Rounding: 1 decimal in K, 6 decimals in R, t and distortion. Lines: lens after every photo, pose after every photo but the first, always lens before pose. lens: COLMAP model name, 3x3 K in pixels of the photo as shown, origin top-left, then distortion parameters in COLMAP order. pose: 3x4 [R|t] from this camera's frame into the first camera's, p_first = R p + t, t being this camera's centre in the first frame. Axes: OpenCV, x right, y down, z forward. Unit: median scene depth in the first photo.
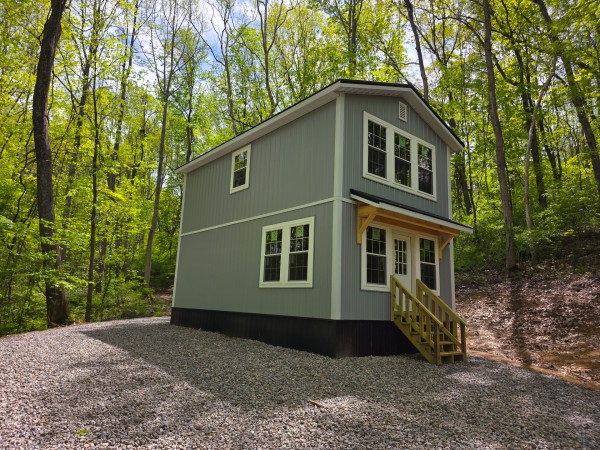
lens RADIAL K [[404.0, 0, 292.9], [0, 404.0, 226.9], [0, 0, 1]] dist [0.060537, -0.049538]
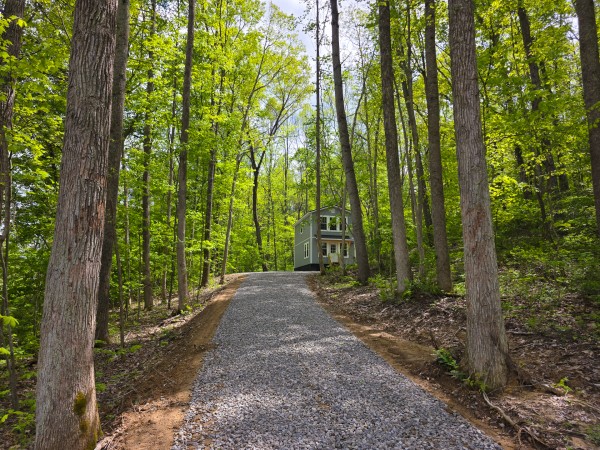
lens RADIAL K [[405.4, 0, 309.1], [0, 405.4, 230.1], [0, 0, 1]] dist [0.033935, -0.002646]
pose [[0.898753, -0.104415, -0.425841, 1.485816], [0.111075, 0.993769, -0.009242, -0.082050], [0.424153, -0.038994, 0.904751, -2.281019]]
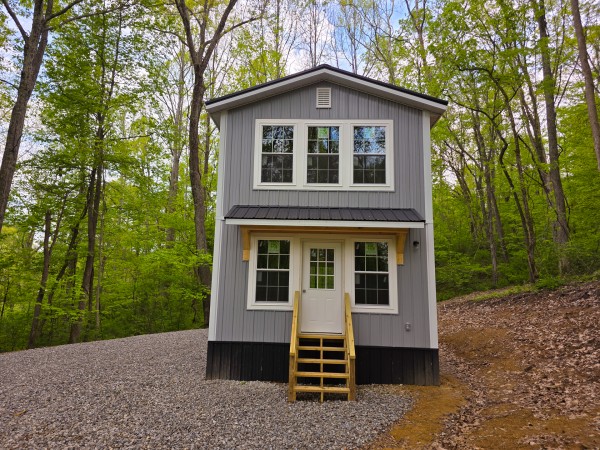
lens RADIAL K [[405.4, 0, 309.1], [0, 405.4, 230.1], [0, 0, 1]] dist [0.033935, -0.002646]
pose [[0.750920, -0.128257, -0.647819, 0.673345], [0.130159, 0.990461, -0.045221, 0.023846], [0.647439, -0.050362, 0.760451, 0.278462]]
